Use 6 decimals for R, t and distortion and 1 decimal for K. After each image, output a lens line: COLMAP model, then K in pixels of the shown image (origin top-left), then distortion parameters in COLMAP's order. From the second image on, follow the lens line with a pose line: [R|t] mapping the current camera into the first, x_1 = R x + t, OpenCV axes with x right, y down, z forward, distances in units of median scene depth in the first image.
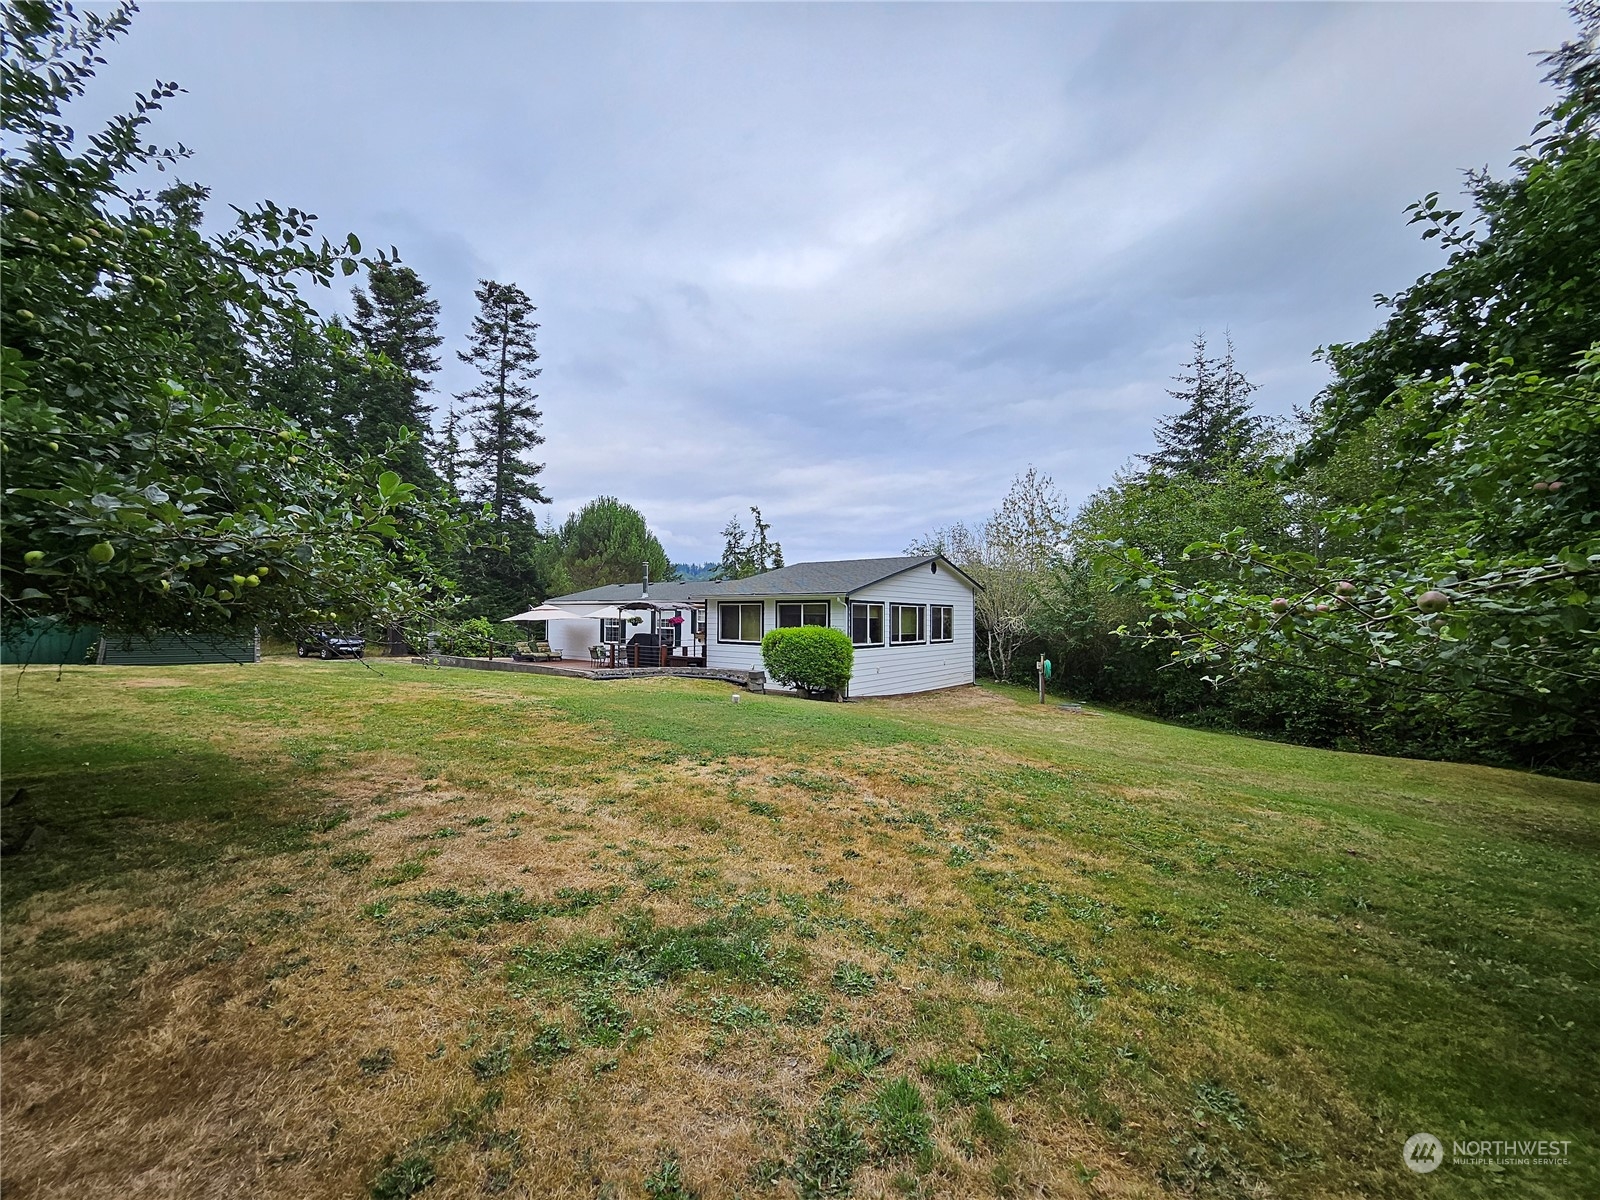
lens RADIAL K [[627.9, 0, 775.7], [0, 627.9, 596.4], [0, 0, 1]] dist [0.000930, -0.001081]
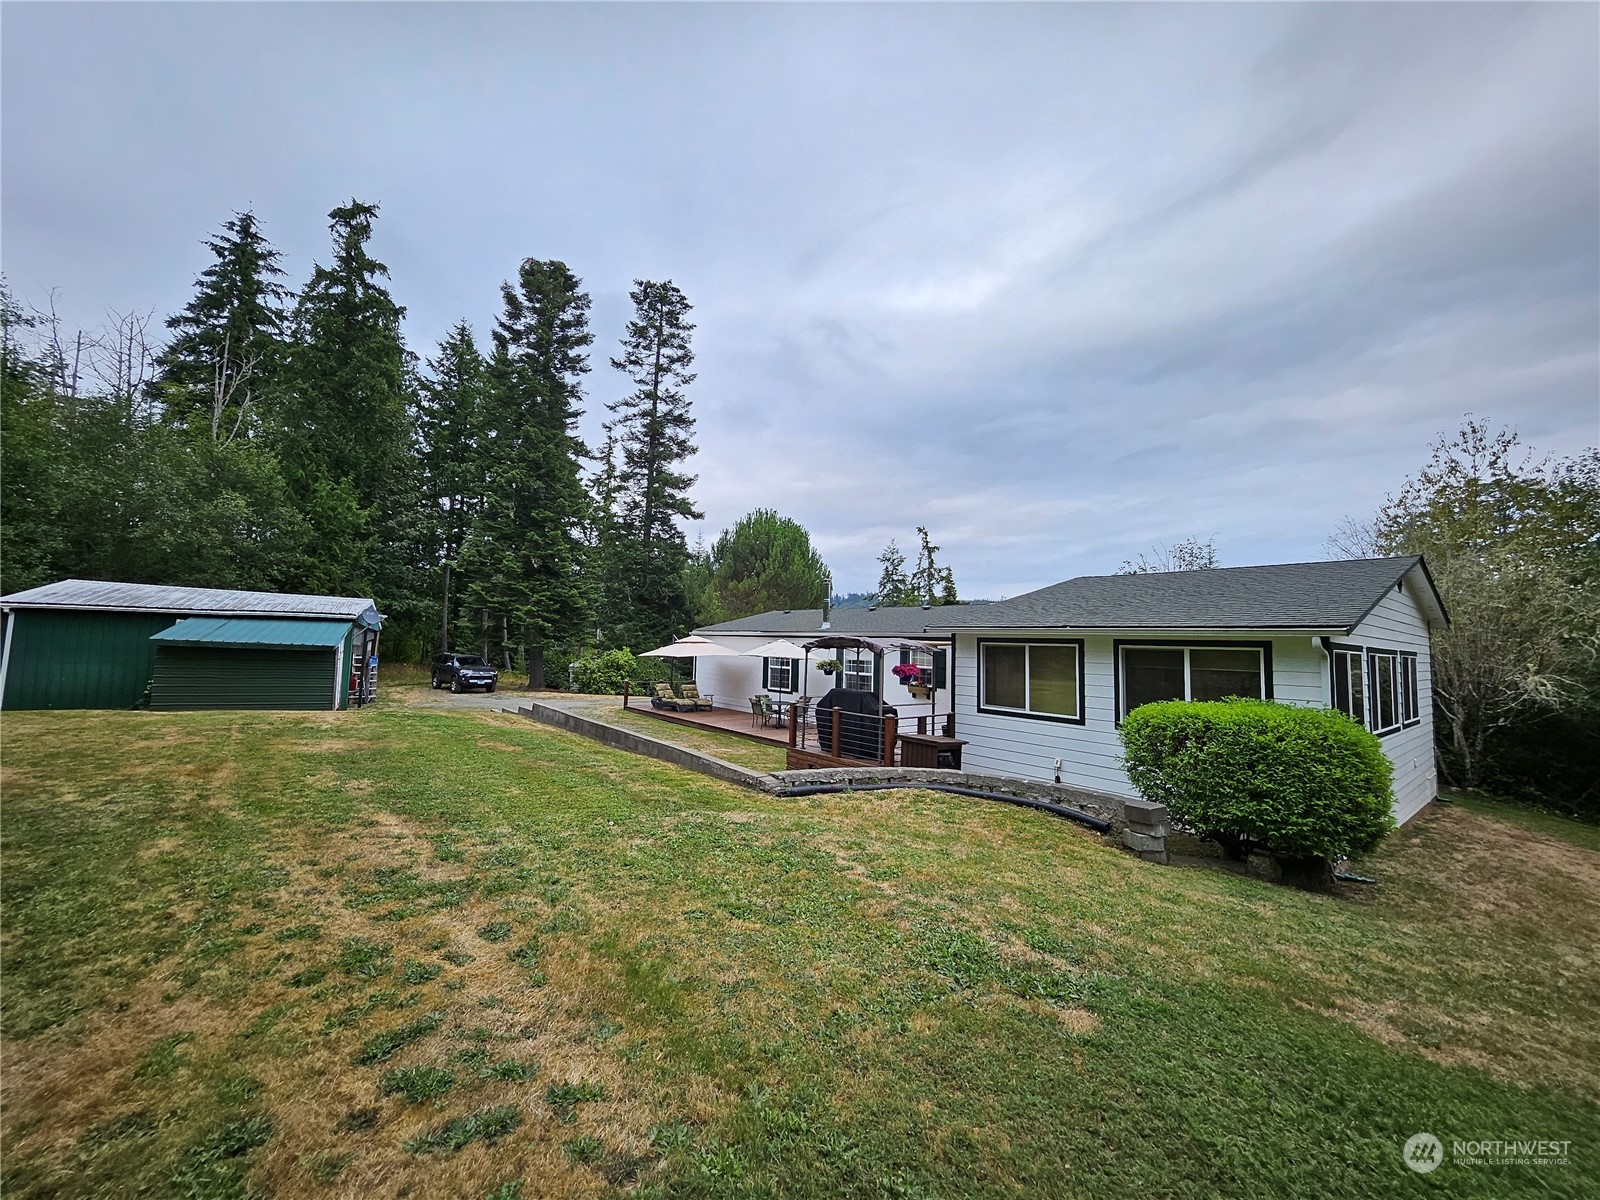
lens RADIAL K [[627.9, 0, 775.7], [0, 627.9, 596.4], [0, 0, 1]] dist [0.000930, -0.001081]
pose [[0.974613, 0.005732, -0.223823, -0.060554], [-0.016745, 0.998739, -0.047337, 0.000179], [0.223269, 0.049883, 0.973480, 0.170297]]
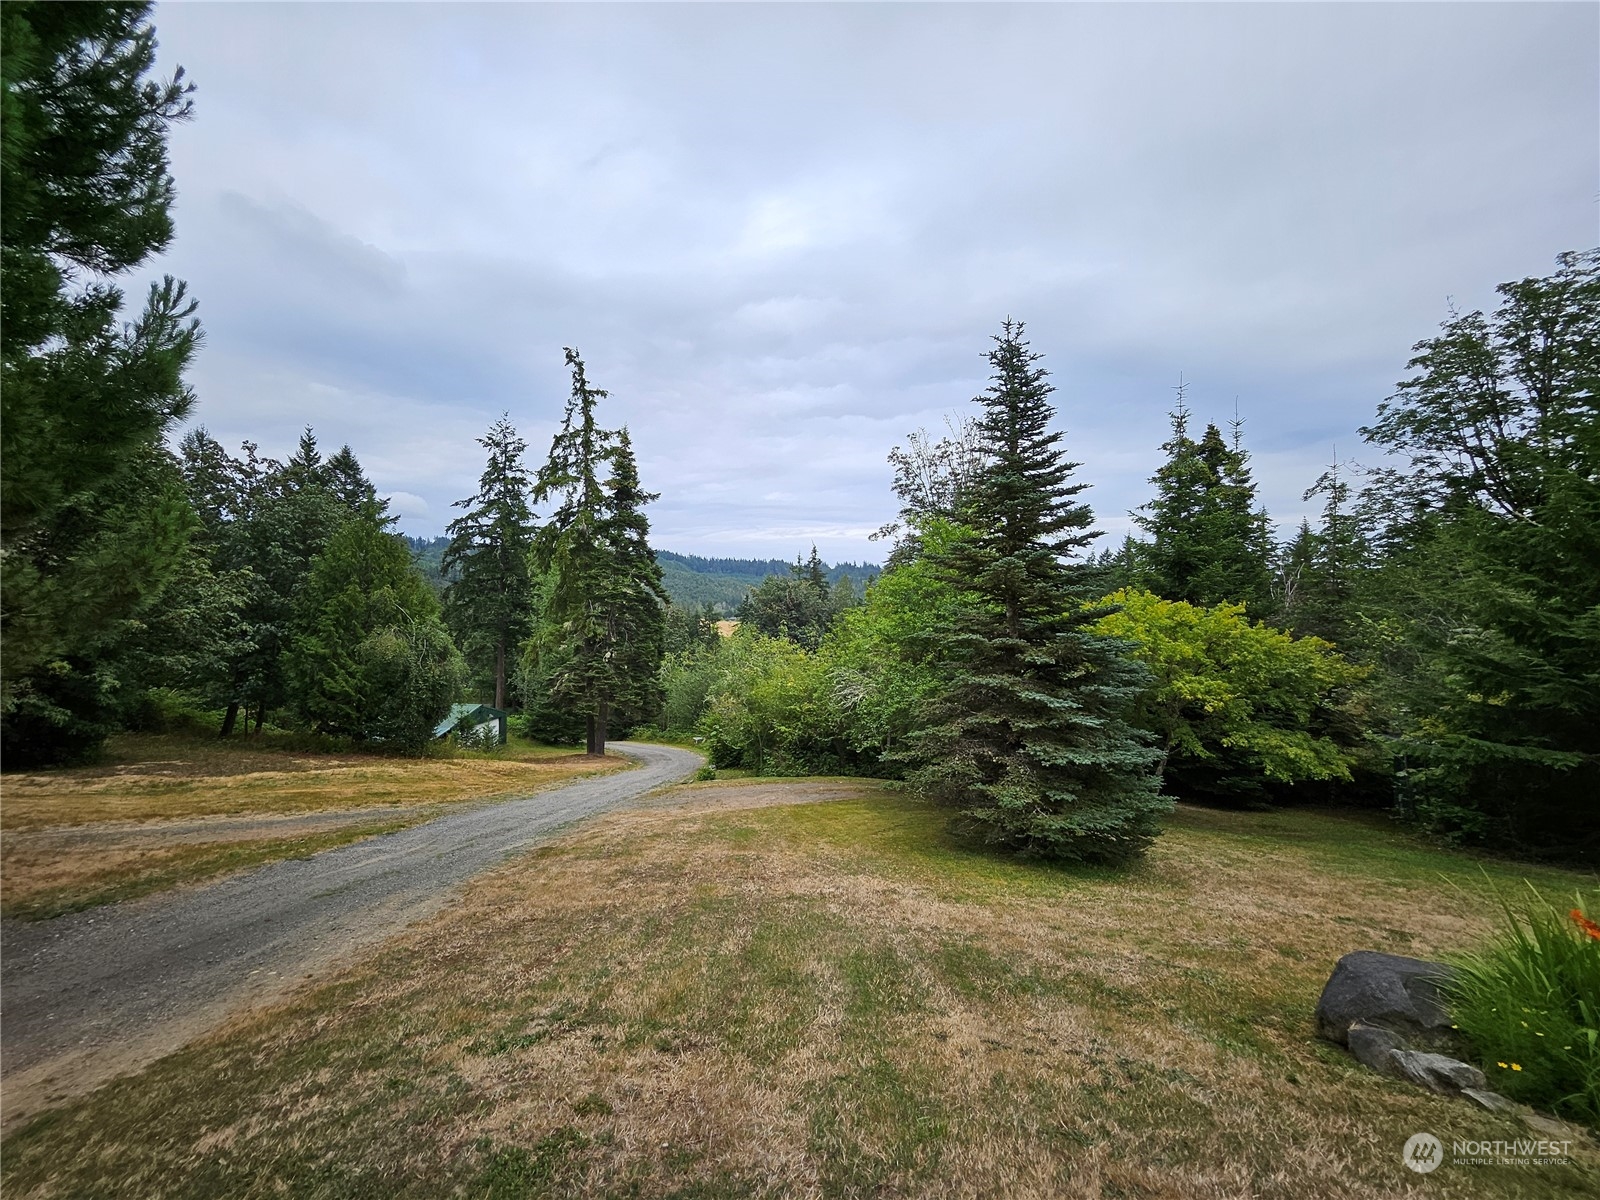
lens RADIAL K [[627.9, 0, 775.7], [0, 627.9, 596.4], [0, 0, 1]] dist [0.000930, -0.001081]
pose [[0.926170, 0.011868, 0.376919, -0.116679], [-0.020584, 0.999606, 0.019106, 0.052475], [-0.376544, -0.025454, 0.926049, 0.858453]]
